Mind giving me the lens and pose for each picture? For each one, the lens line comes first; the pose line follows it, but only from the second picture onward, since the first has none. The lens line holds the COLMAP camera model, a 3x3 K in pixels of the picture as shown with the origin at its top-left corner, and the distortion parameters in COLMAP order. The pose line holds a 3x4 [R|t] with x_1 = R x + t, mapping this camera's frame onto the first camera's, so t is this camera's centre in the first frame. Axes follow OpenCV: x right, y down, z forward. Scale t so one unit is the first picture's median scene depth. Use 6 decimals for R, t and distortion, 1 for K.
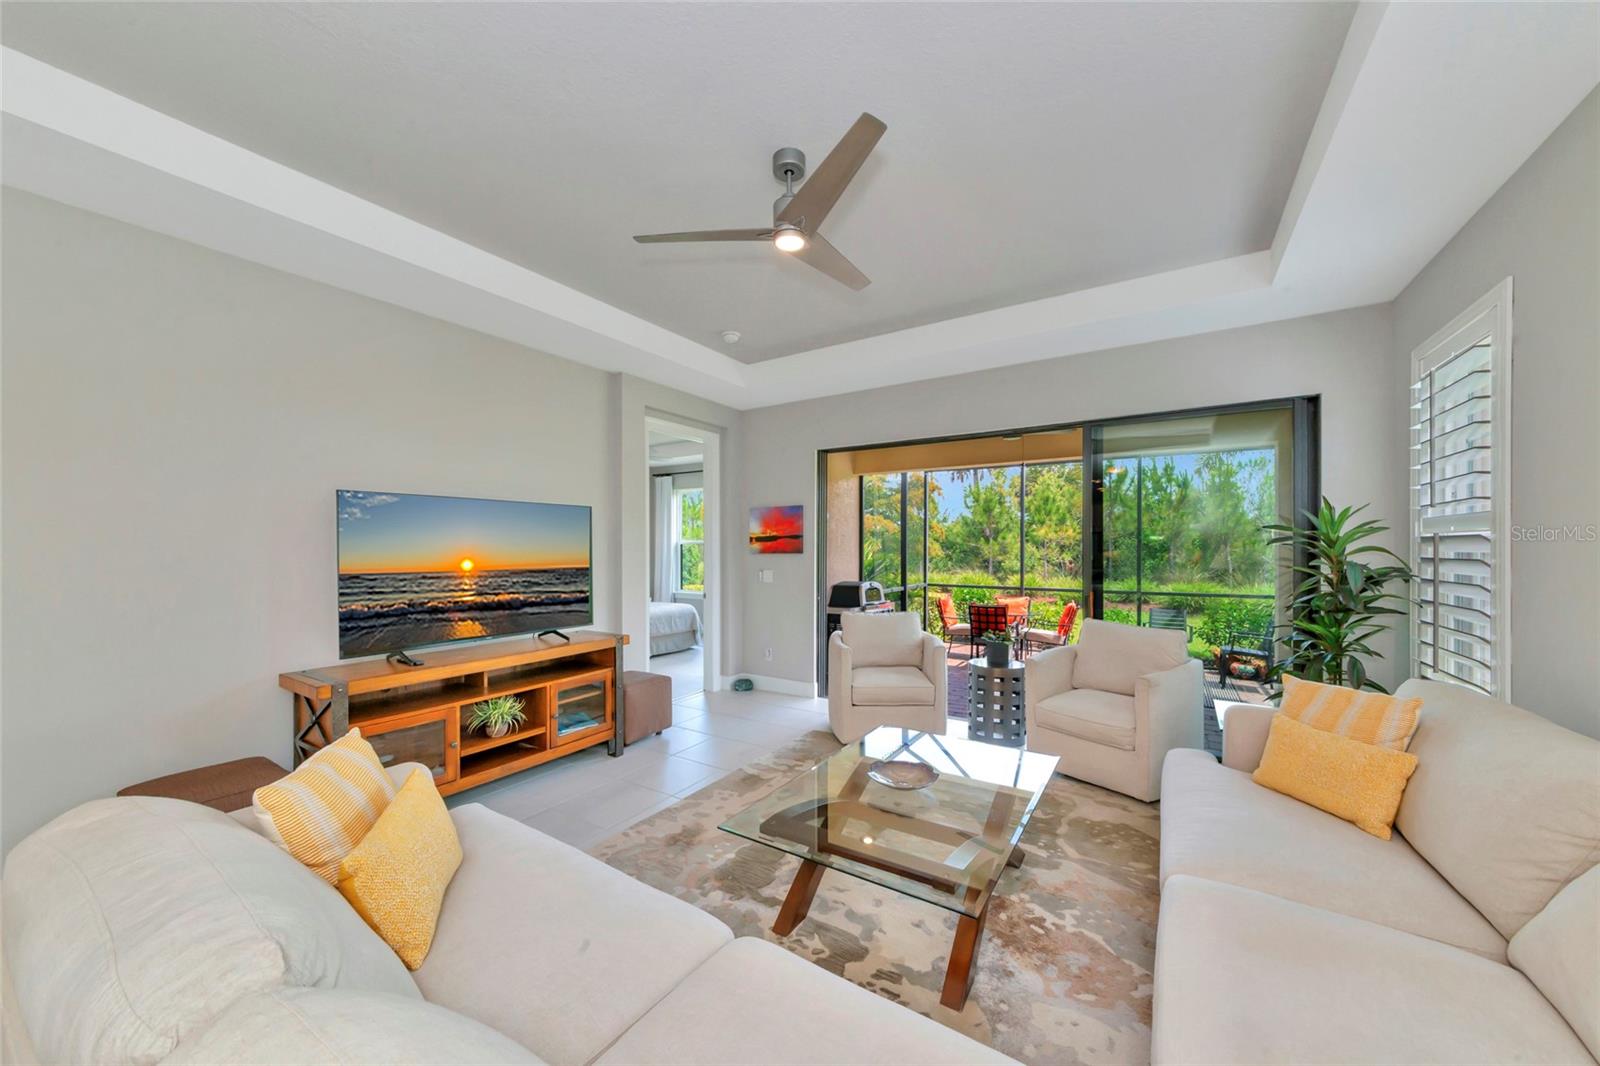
lens RADIAL K [[571.2, 0, 807.1], [0, 571.2, 551.5], [0, 0, 1]] dist [-0.002008, -0.000228]
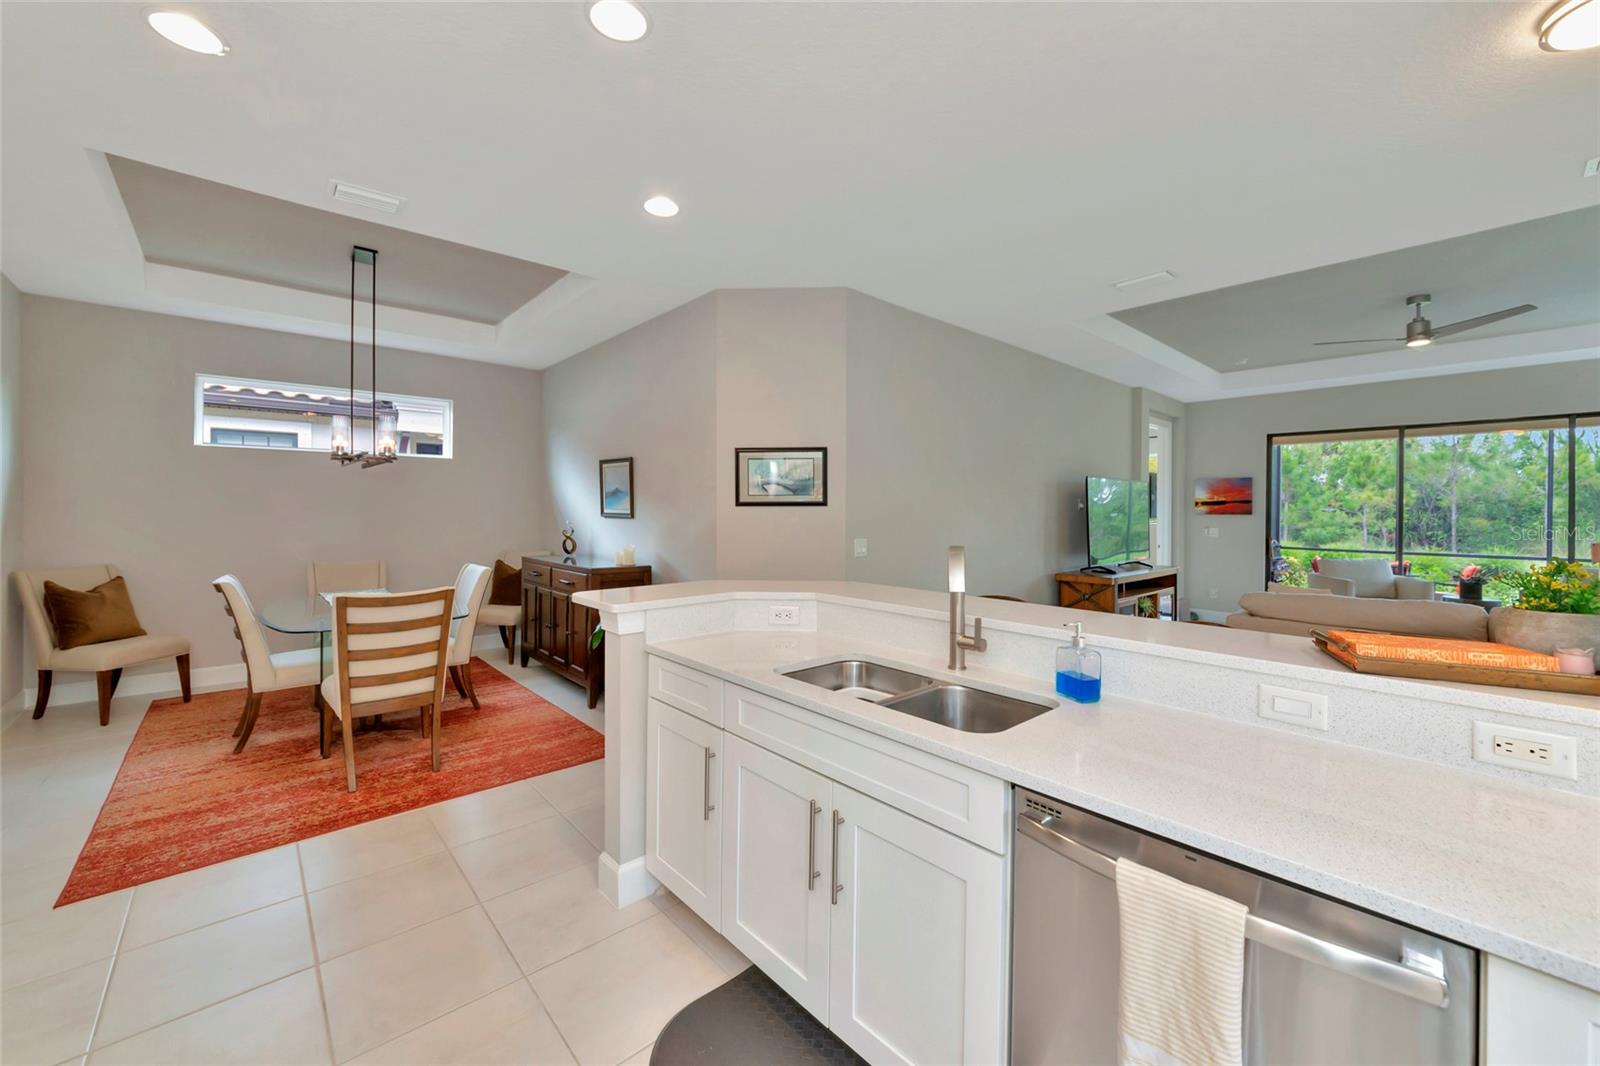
lens RADIAL K [[631.0, 0, 799.9], [0, 631.0, 513.6], [0, 0, 1]] dist [-0.002508, -0.000851]
pose [[0.964373, 0.008374, -0.264415, -0.800434], [-0.009451, 0.999951, -0.002802, 0.018786], [0.264378, 0.005202, 0.964405, -0.835058]]
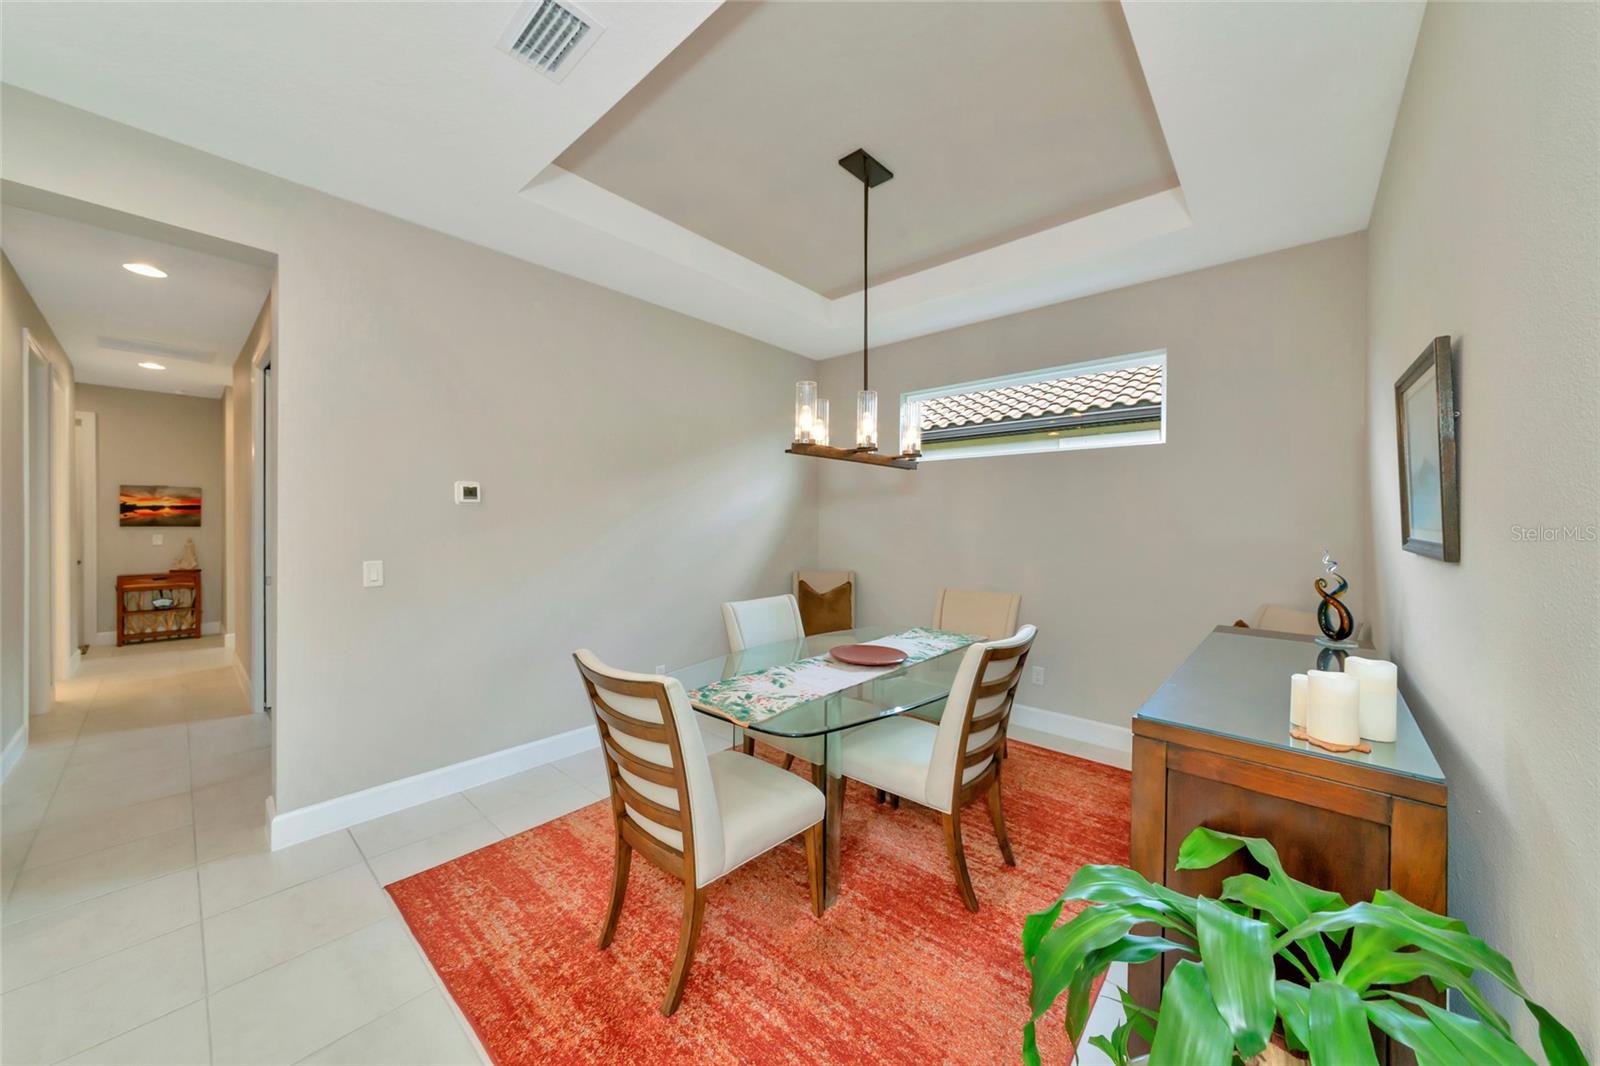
lens RADIAL K [[571.2, 0, 797.9], [0, 571.2, 523.9], [0, 0, 1]] dist [-0.002008, -0.000228]
pose [[-0.165750, 0.006374, -0.986147, -1.082866], [-0.012446, 0.999886, 0.008554, 0.010299], [0.986089, 0.013692, -0.165651, -0.047931]]
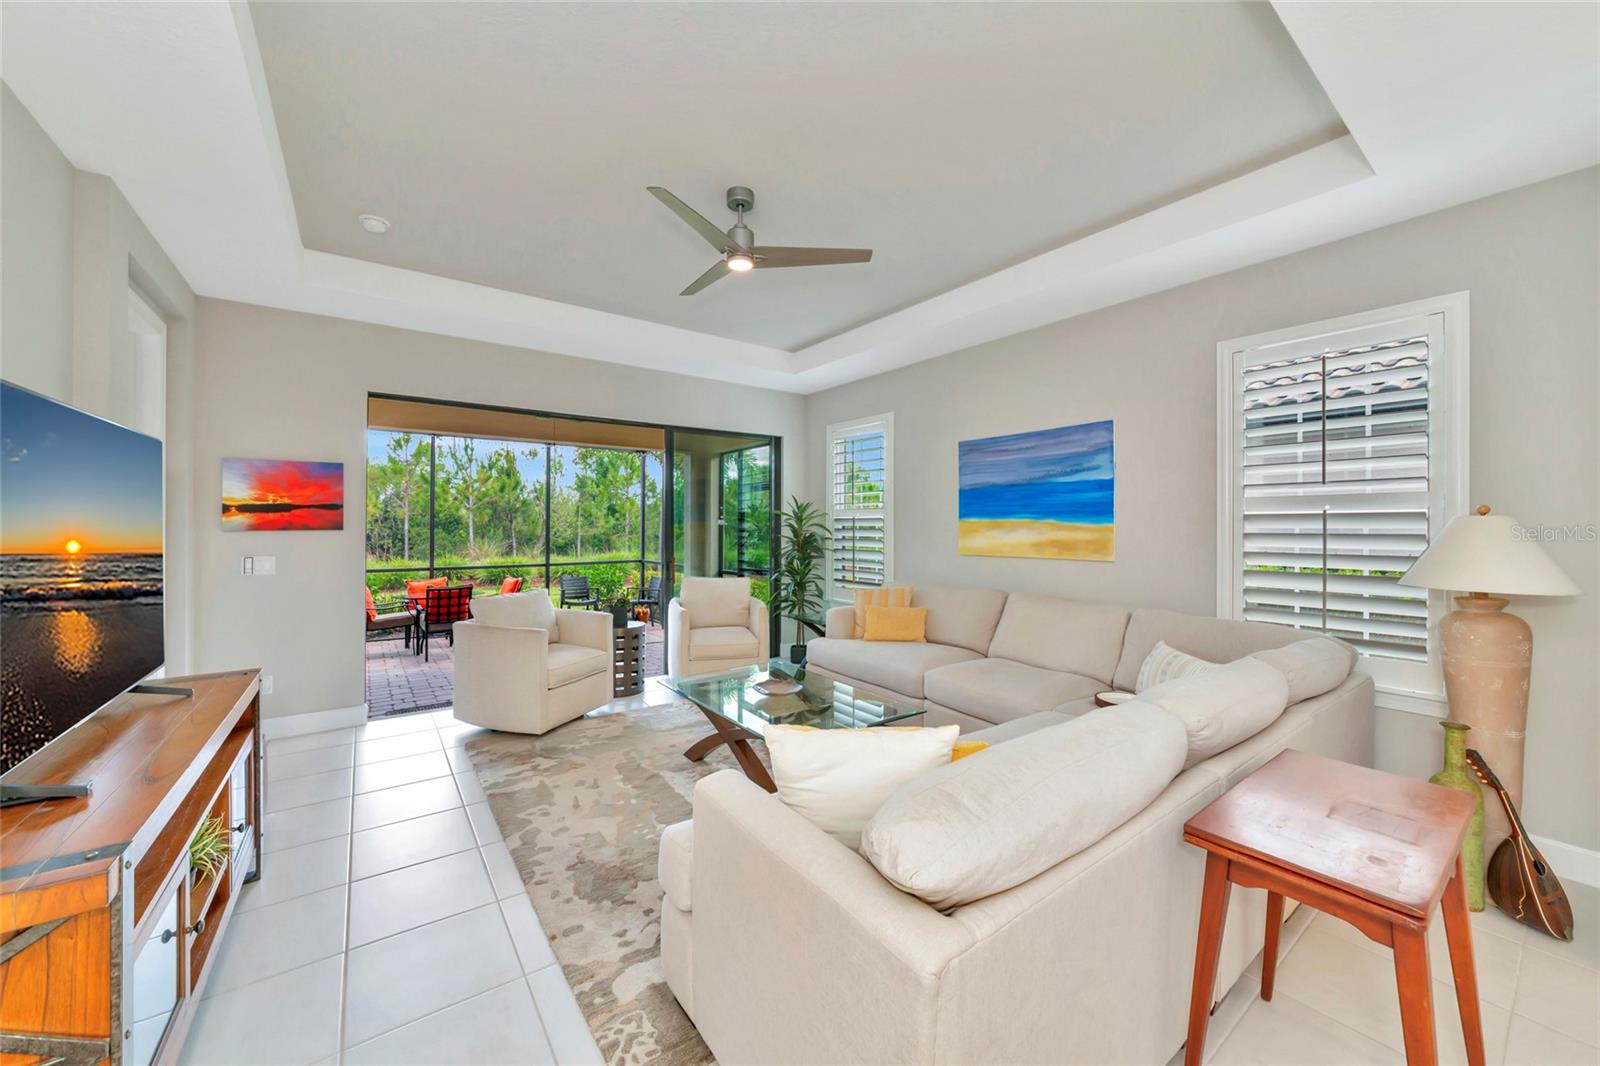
lens RADIAL K [[593.8, 0, 795.3], [0, 593.8, 525.0], [0, 0, 1]] dist [-0.002460, -0.000947]
pose [[0.365889, 0.002334, 0.930655, -0.646691], [0.005720, 0.999972, -0.004756, 0.005287], [-0.930641, 0.007063, 0.365866, 0.247008]]
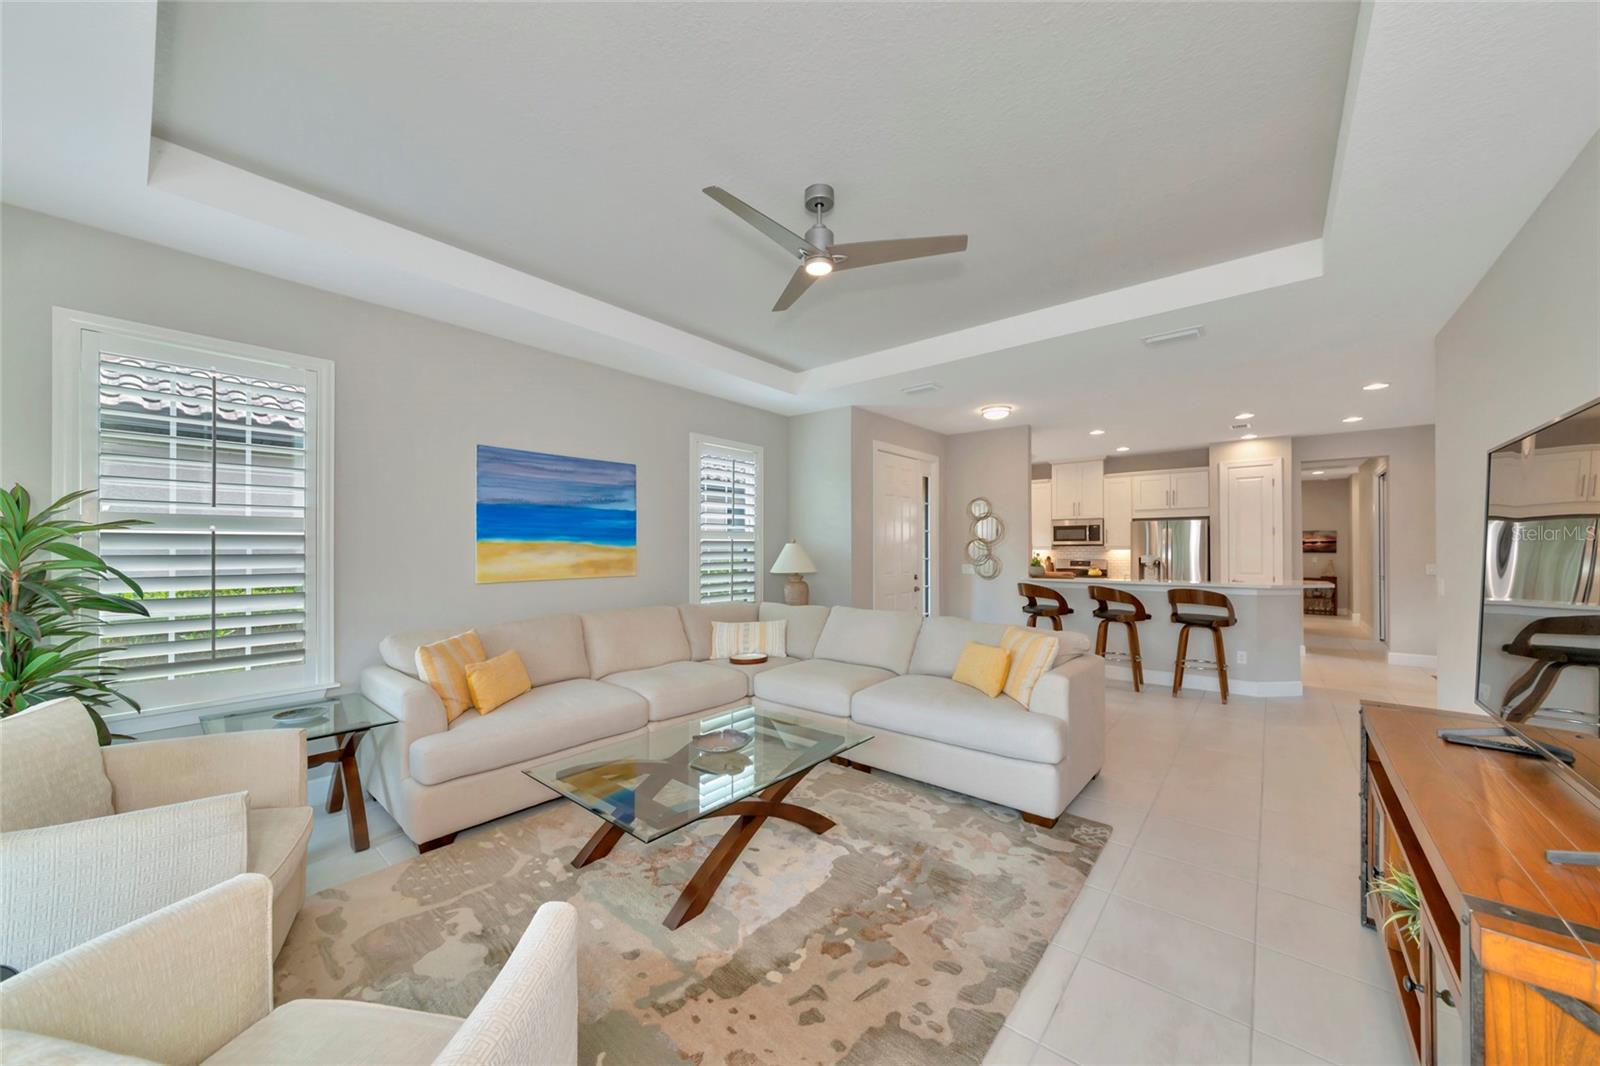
lens RADIAL K [[571.2, 0, 792.7], [0, 571.2, 545.5], [0, 0, 1]] dist [-0.002008, -0.000228]
pose [[-0.991254, 0.001404, 0.131962, -0.072483], [0.002122, 0.999984, 0.005305, -0.004746], [-0.131953, 0.005538, -0.991241, 1.198599]]
